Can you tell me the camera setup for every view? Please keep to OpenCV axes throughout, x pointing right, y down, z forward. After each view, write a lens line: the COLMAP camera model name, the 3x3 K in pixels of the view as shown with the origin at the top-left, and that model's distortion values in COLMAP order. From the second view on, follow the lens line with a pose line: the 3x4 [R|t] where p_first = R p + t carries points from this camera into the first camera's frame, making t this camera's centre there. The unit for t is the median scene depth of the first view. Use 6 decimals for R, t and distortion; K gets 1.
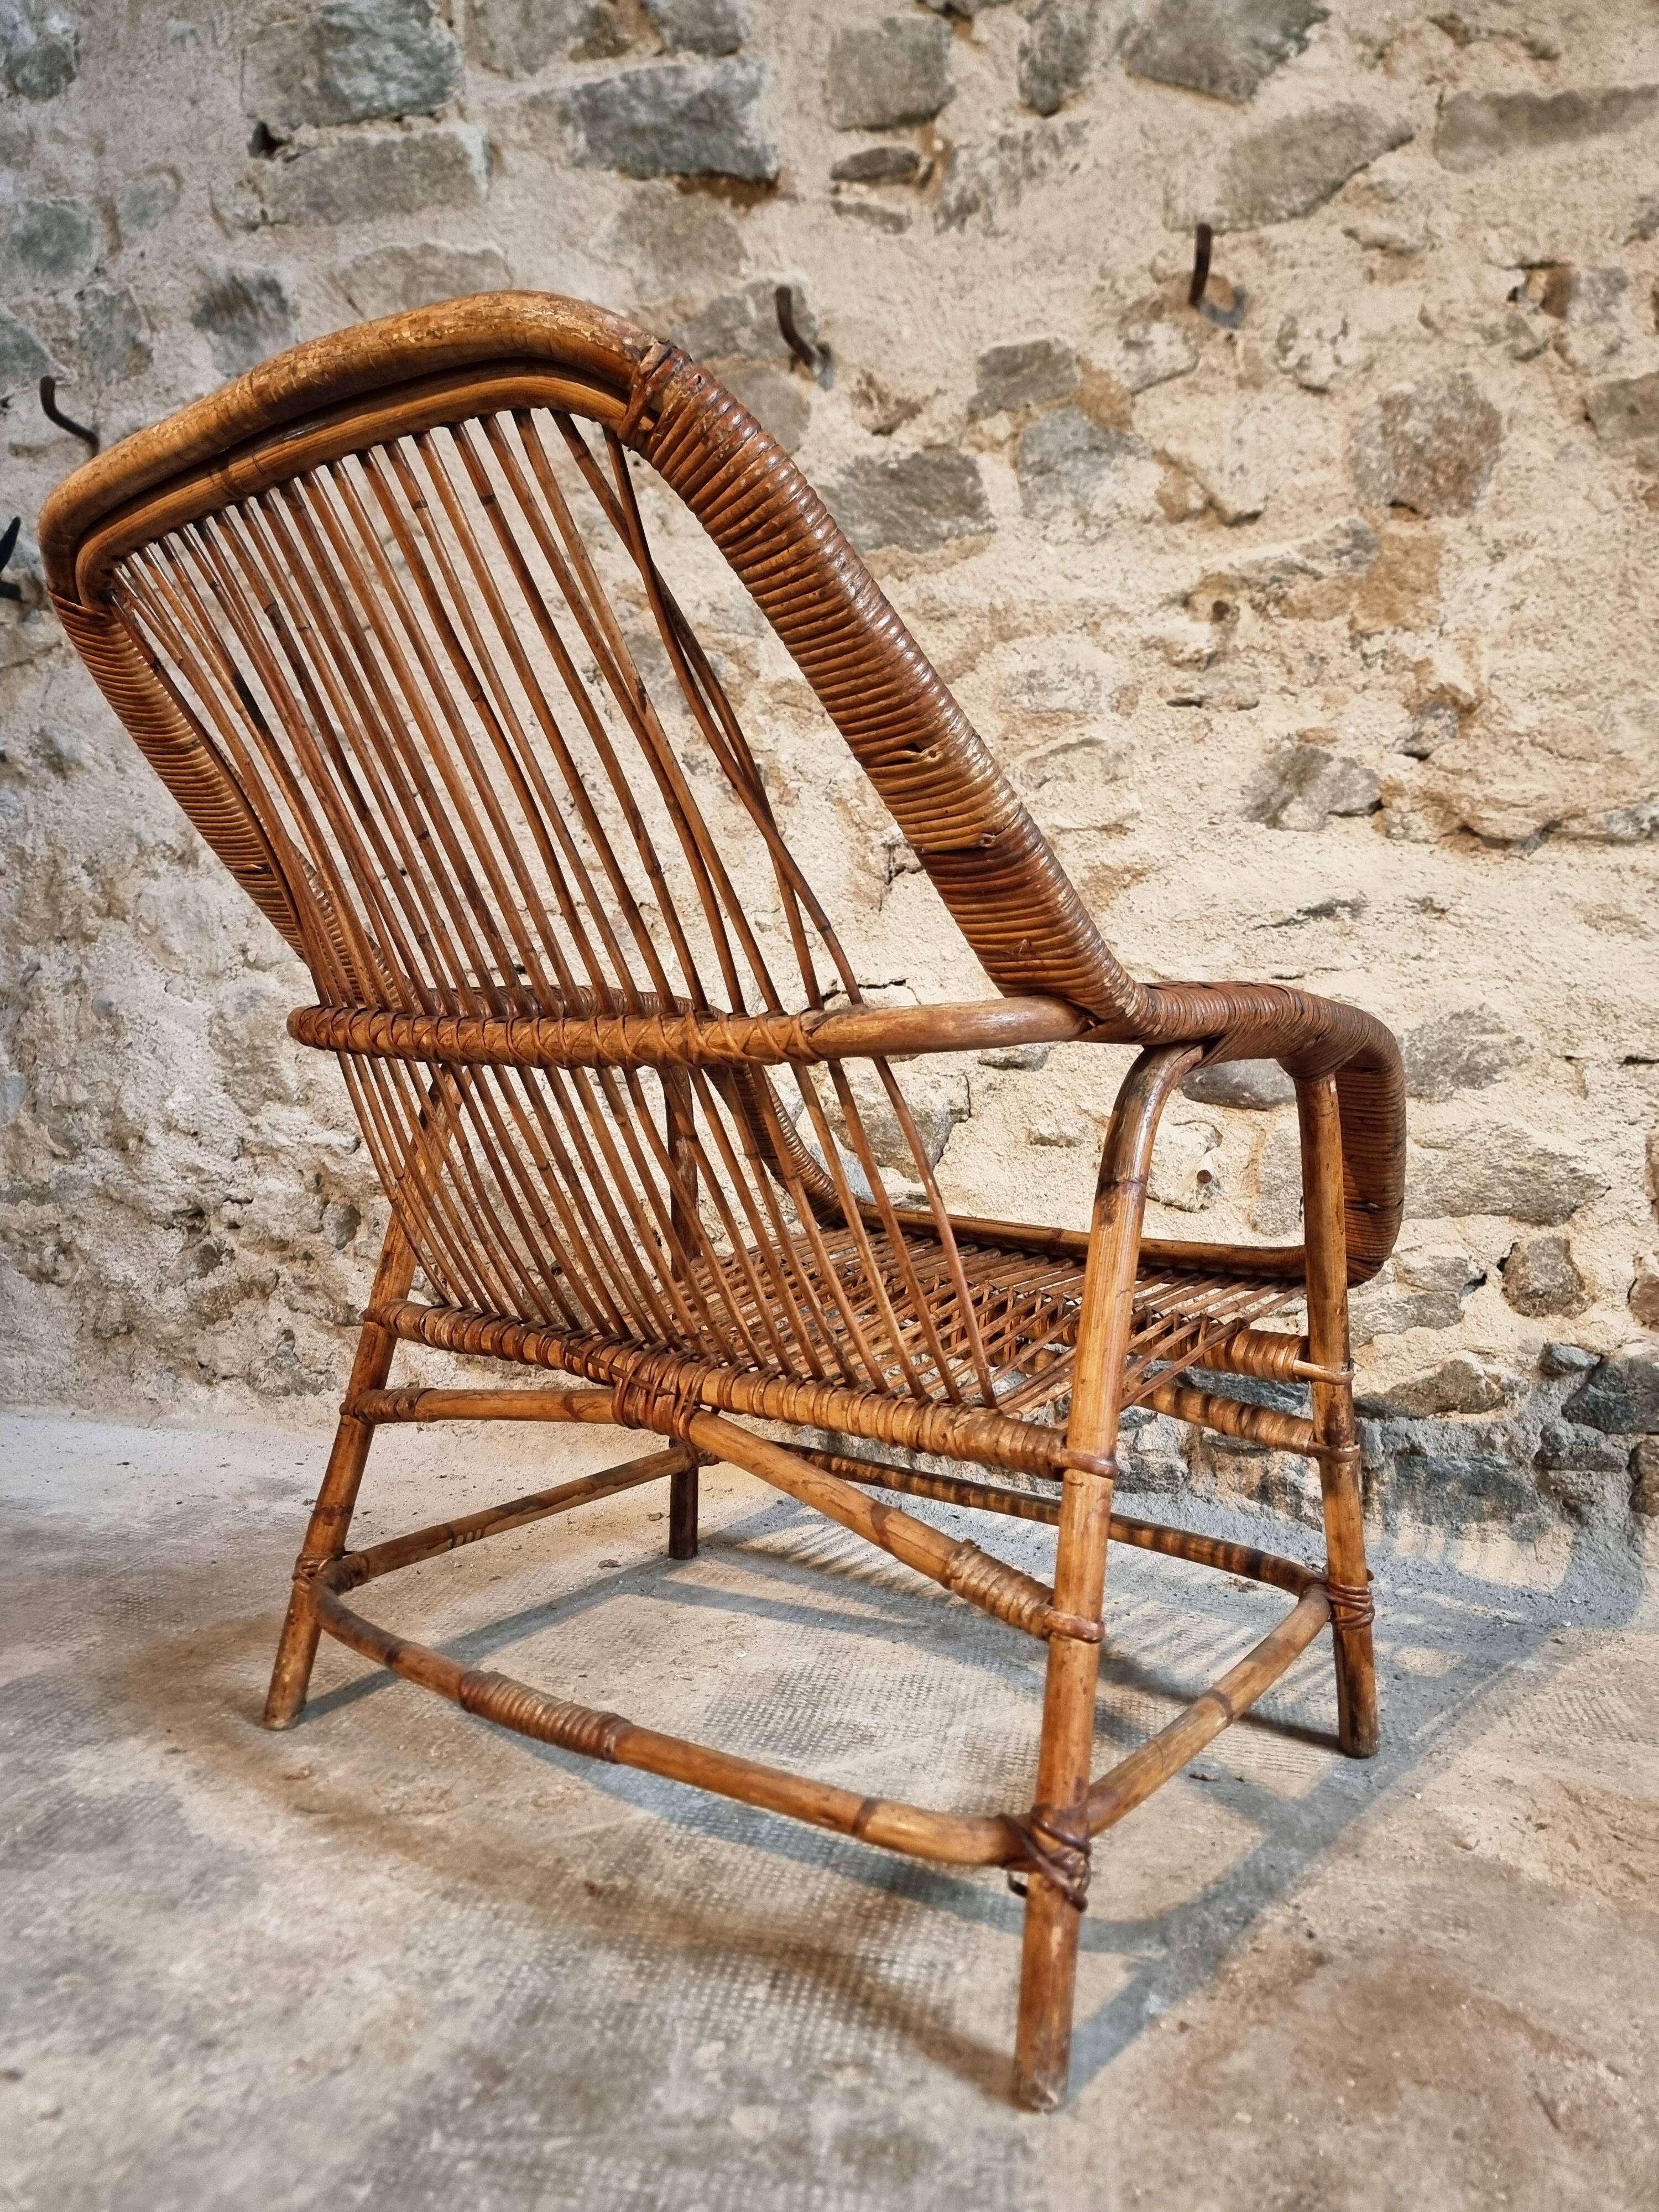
lens RADIAL K [[1558.8, 0, 815.6], [0, 1558.8, 1117.5], [0, 0, 1]] dist [0.064903, -0.056067]
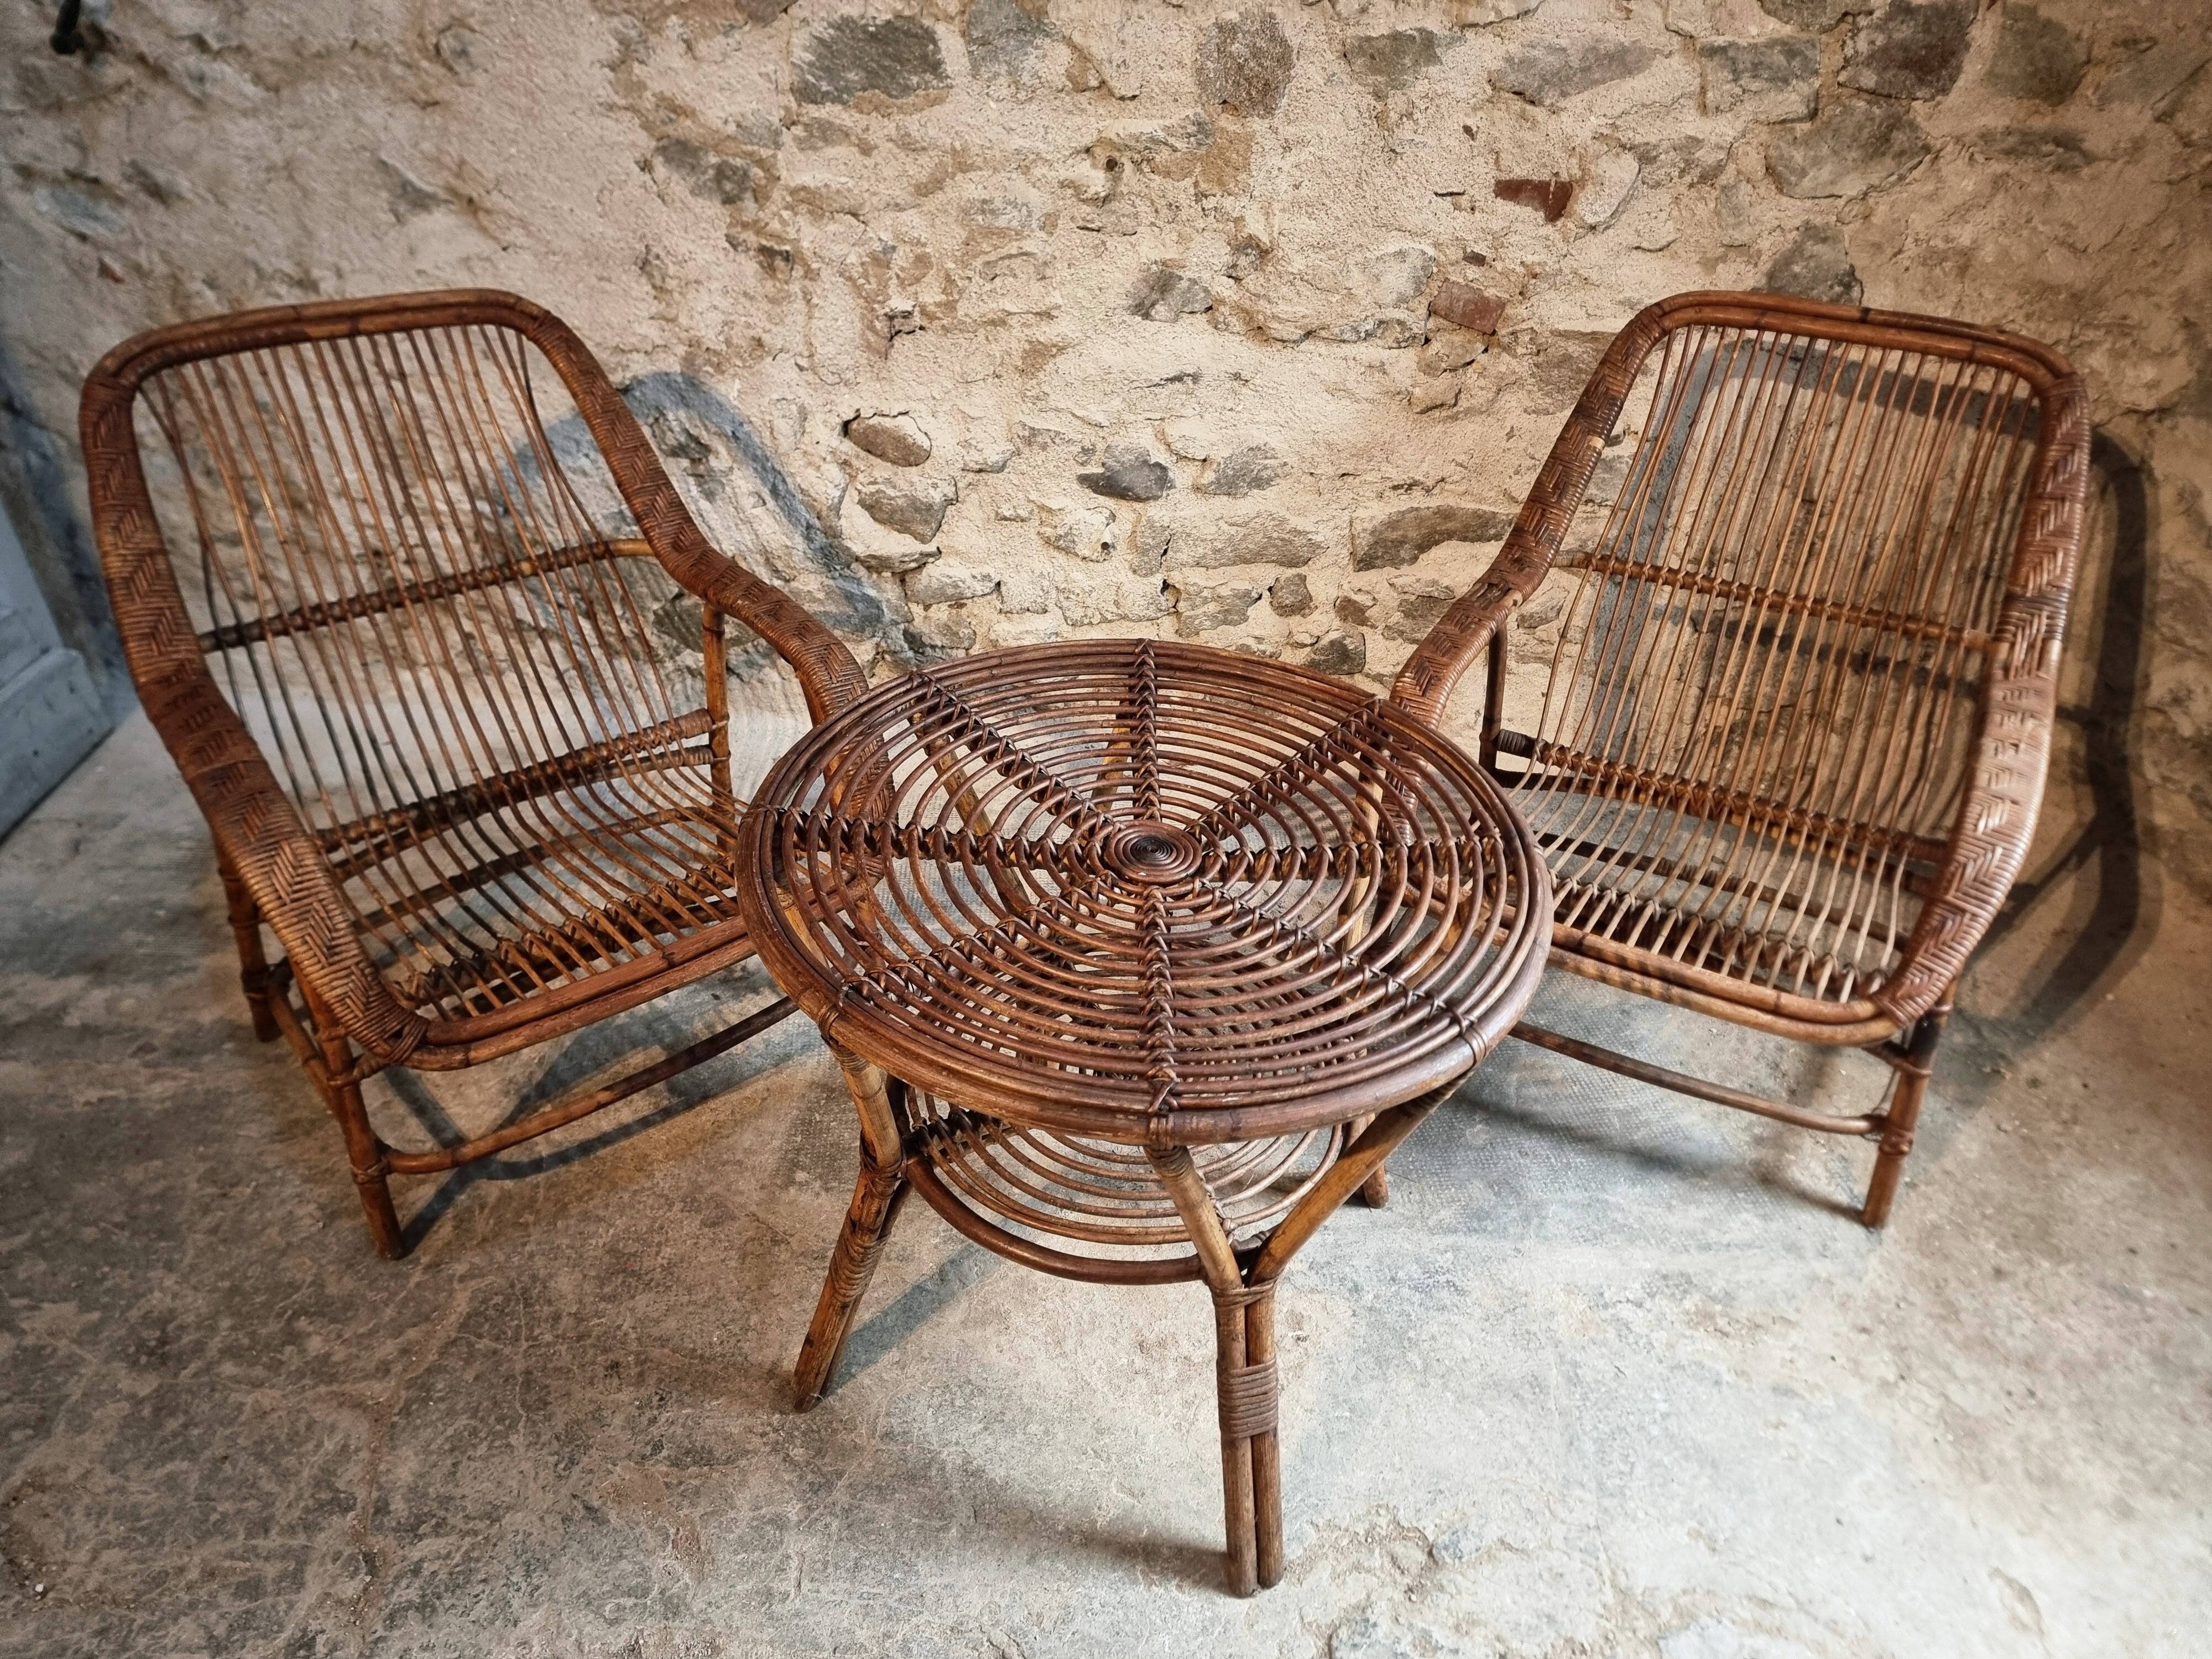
lens RADIAL K [[1558.8, 0, 1117.6], [0, 1558.8, 842.5], [0, 0, 1]] dist [0.064903, -0.056067]
pose [[0.969390, -0.122323, 0.212886, -0.122624], [0.001829, 0.870631, 0.491933, -0.492069], [-0.245520, -0.476486, 0.844204, -0.524233]]
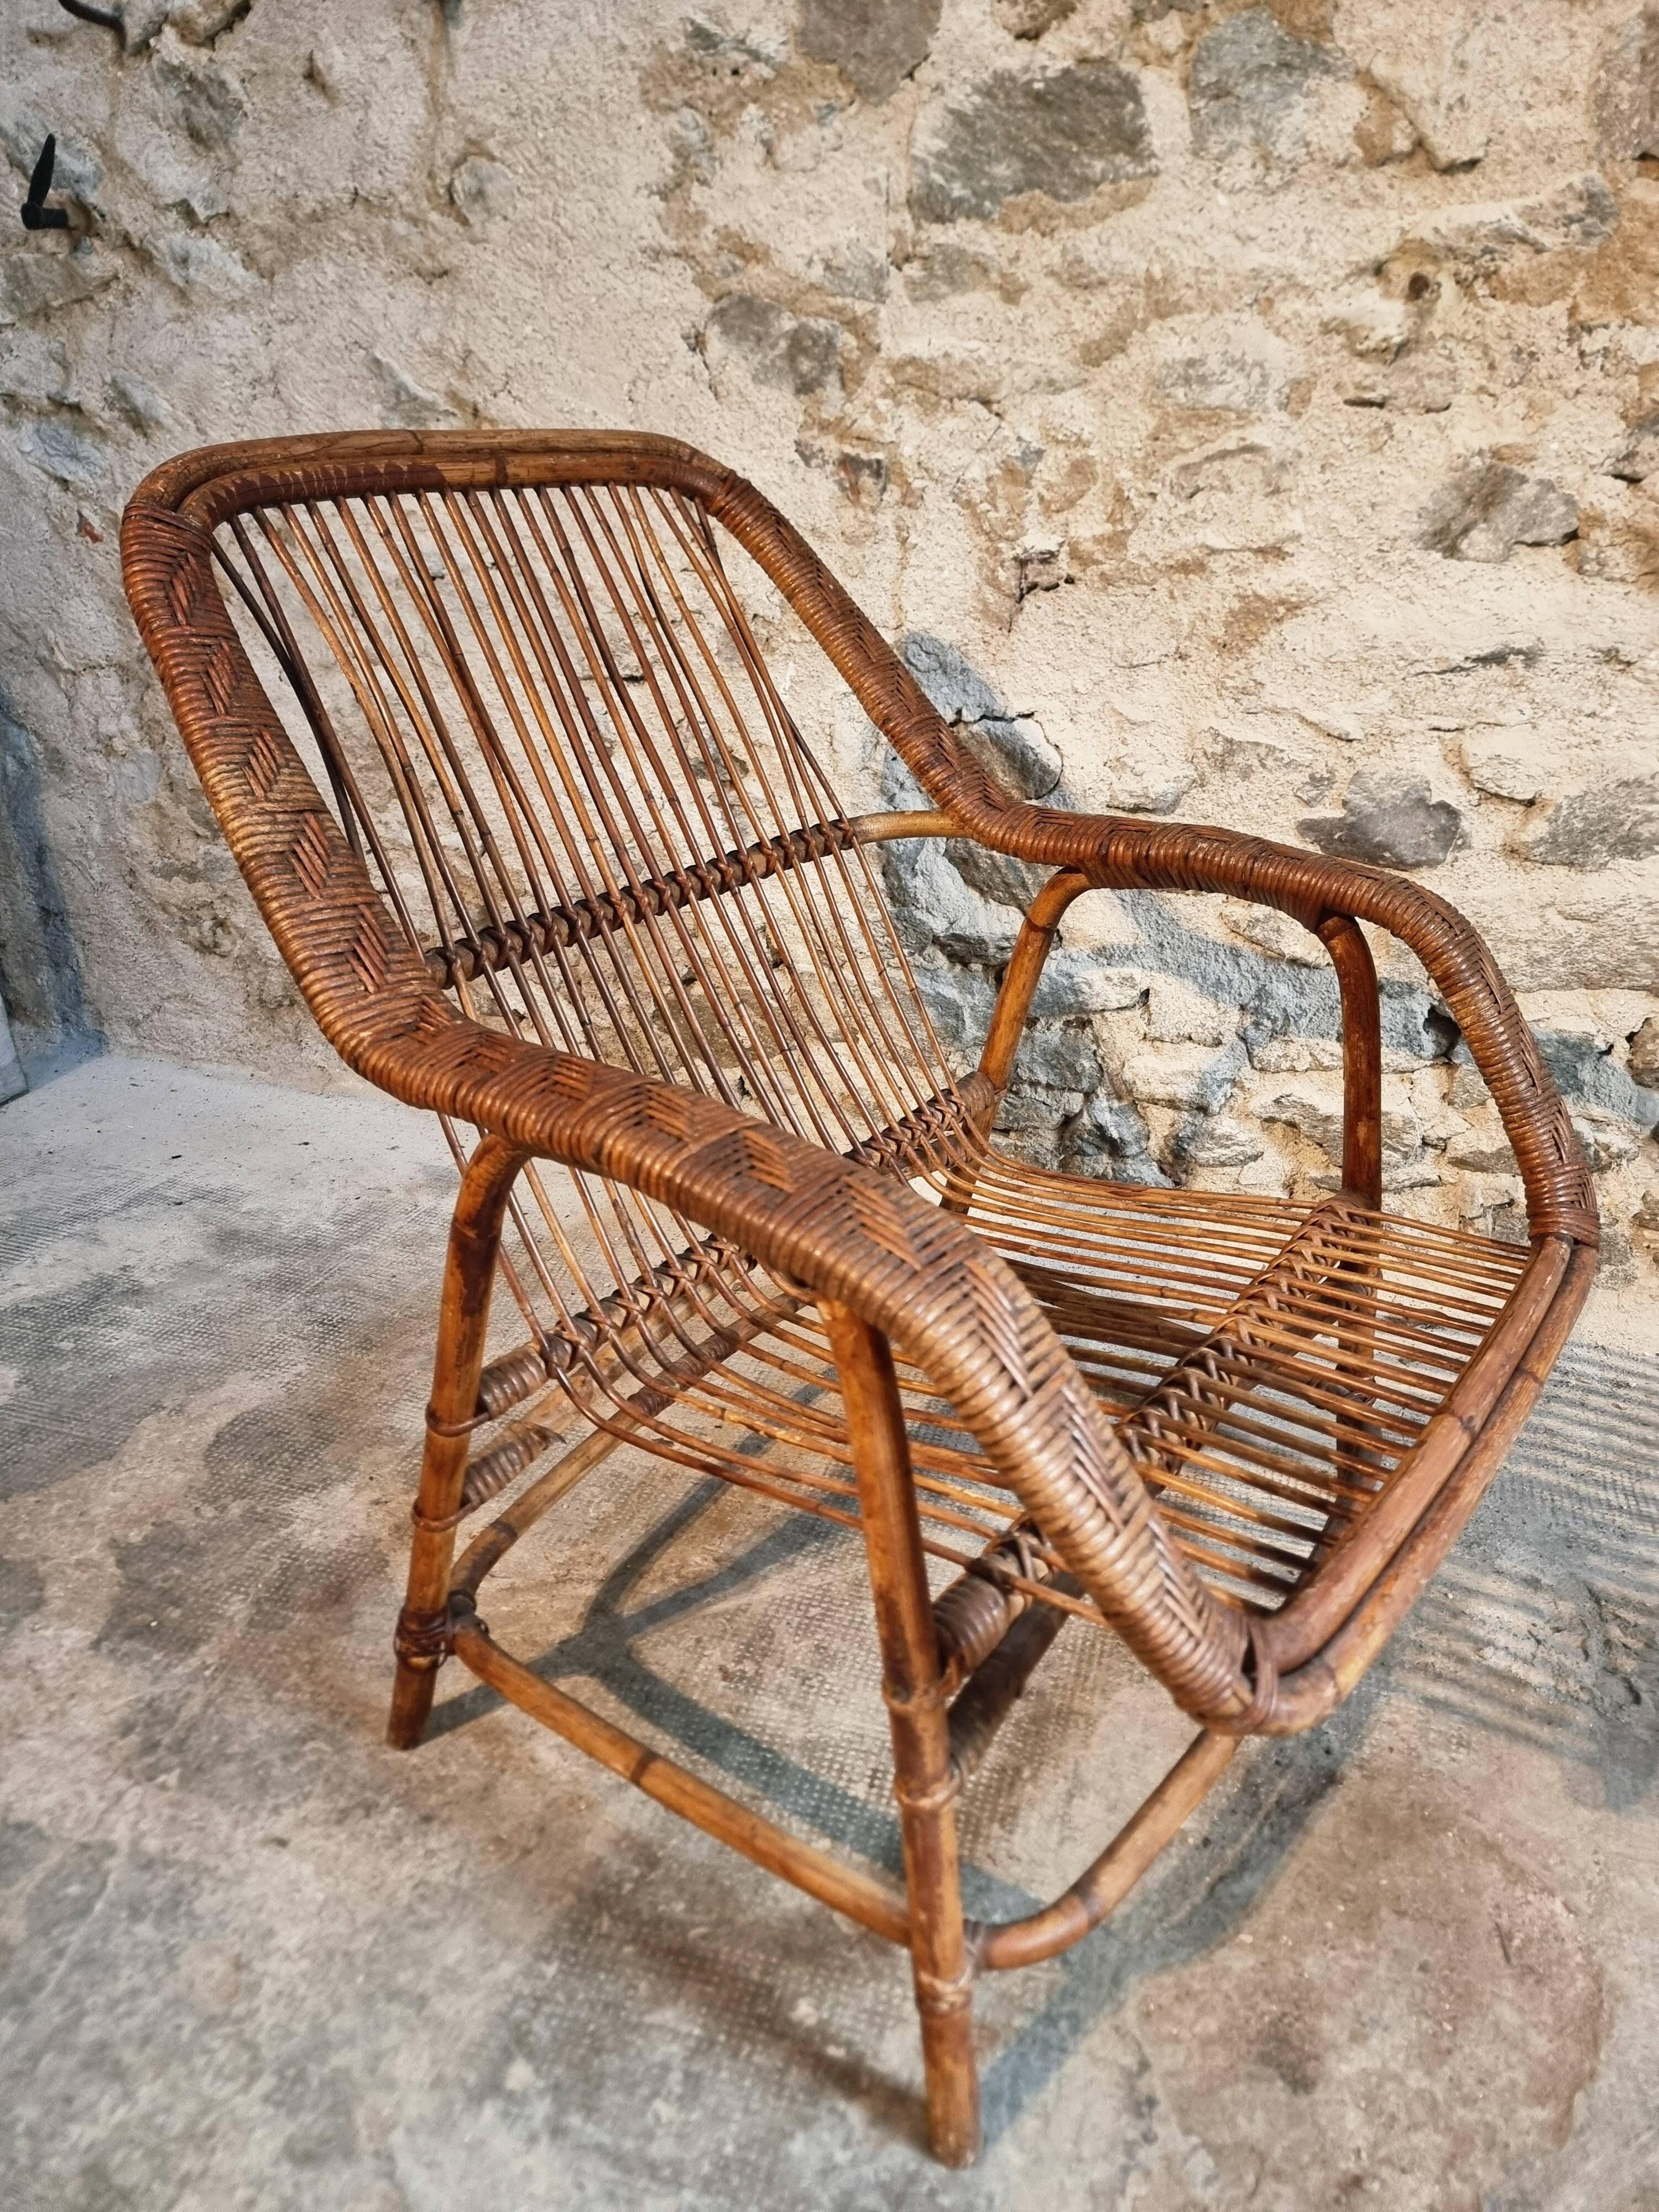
lens RADIAL K [[1558.8, 0, 833.3], [0, 1558.8, 1109.8], [0, 0, 1]] dist [0.064903, -0.056067]
pose [[0.996648, 0.016920, -0.080046, 0.017962], [0.011420, 0.940031, 0.340898, -0.199514], [0.081013, -0.340669, 0.936686, 0.018529]]
